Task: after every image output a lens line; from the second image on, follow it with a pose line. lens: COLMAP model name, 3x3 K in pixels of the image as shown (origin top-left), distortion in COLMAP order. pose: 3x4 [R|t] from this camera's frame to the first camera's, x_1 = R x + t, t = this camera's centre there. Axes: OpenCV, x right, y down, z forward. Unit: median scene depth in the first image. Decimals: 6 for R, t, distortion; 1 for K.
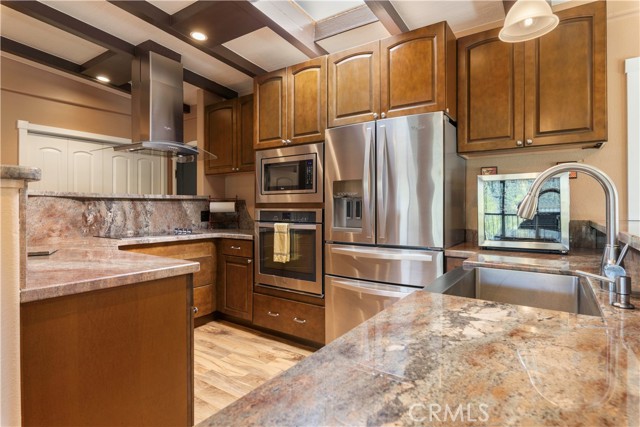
lens RADIAL K [[340.1, 0, 323.1], [0, 340.1, 205.3], [0, 0, 1]] dist [-0.000396, -0.001494]
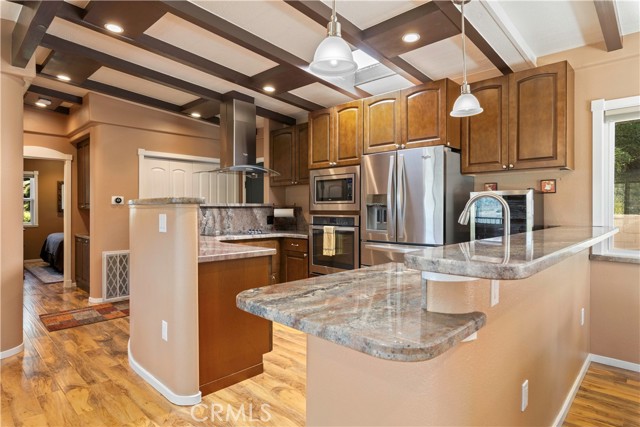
lens RADIAL K [[357.6, 0, 325.6], [0, 357.6, 209.7], [0, 0, 1]] dist [-0.000179, 0.002301]
pose [[0.987956, 0.001473, -0.154729, 0.074445], [-0.000676, 0.999986, 0.005204, -0.016835], [0.154735, -0.005037, 0.987943, -0.348863]]
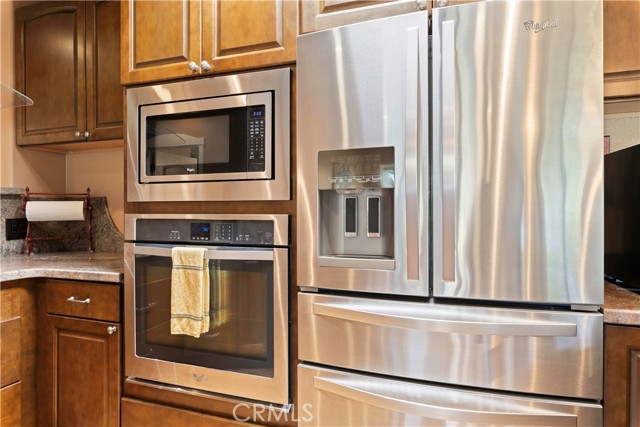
lens RADIAL K [[380.1, 0, 324.9], [0, 380.1, 209.5], [0, 0, 1]] dist [-0.009443, 0.004525]
pose [[0.961857, -0.003118, 0.273536, -0.083149], [0.001363, 0.999977, 0.006608, 0.000468], [-0.273551, -0.005984, 0.961839, 0.449293]]
